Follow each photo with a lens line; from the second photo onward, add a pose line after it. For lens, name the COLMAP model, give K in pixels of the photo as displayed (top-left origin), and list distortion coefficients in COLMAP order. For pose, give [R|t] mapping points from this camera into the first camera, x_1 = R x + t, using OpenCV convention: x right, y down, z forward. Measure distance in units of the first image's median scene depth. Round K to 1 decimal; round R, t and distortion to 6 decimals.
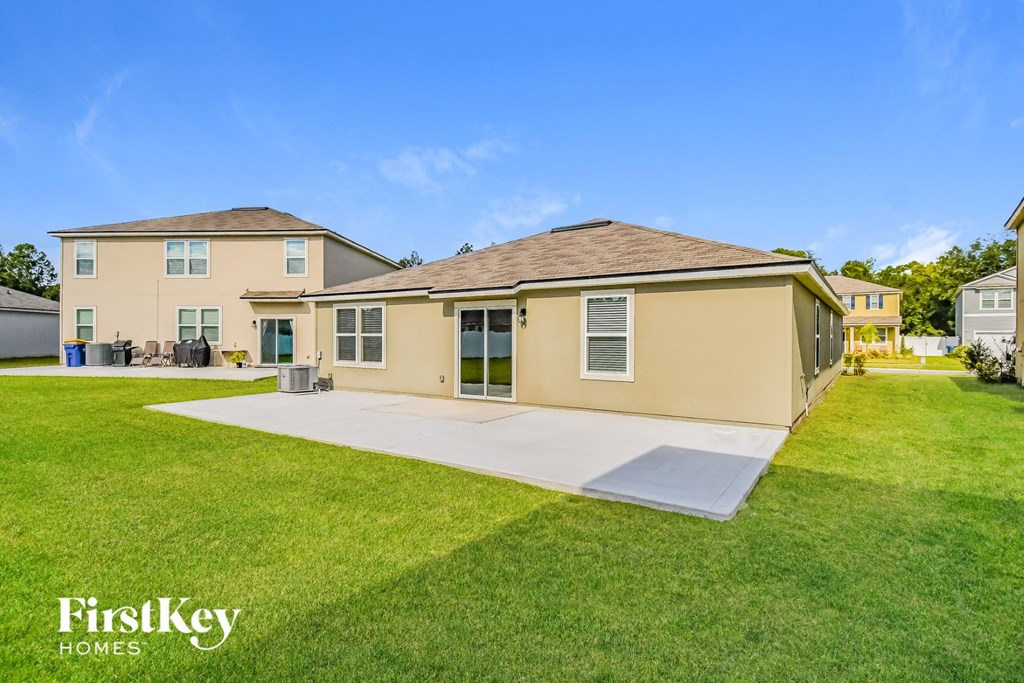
lens RADIAL K [[457.0, 0, 513.6], [0, 457.0, 338.8], [0, 0, 1]] dist [0.020977, -0.023252]
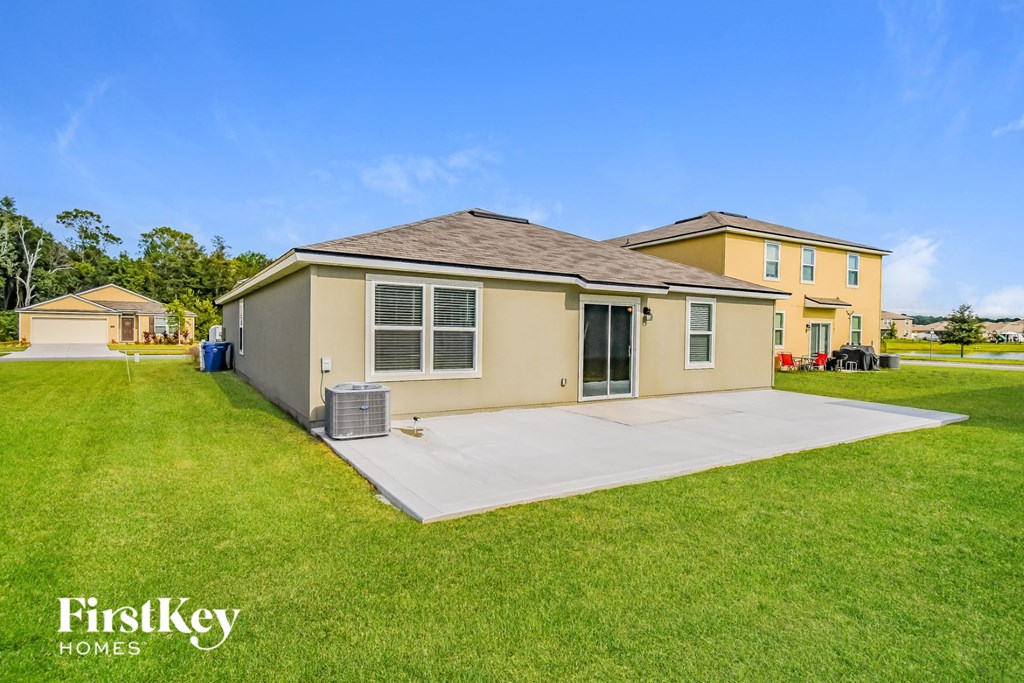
lens RADIAL K [[543.3, 0, 512.0], [0, 543.3, 341.5], [0, 0, 1]] dist [-0.050372, -0.000650]
pose [[0.449732, -0.010929, 0.893097, -1.121898], [-0.007374, 0.999846, 0.015949, -0.003975], [-0.893133, -0.013758, 0.449582, 0.644408]]
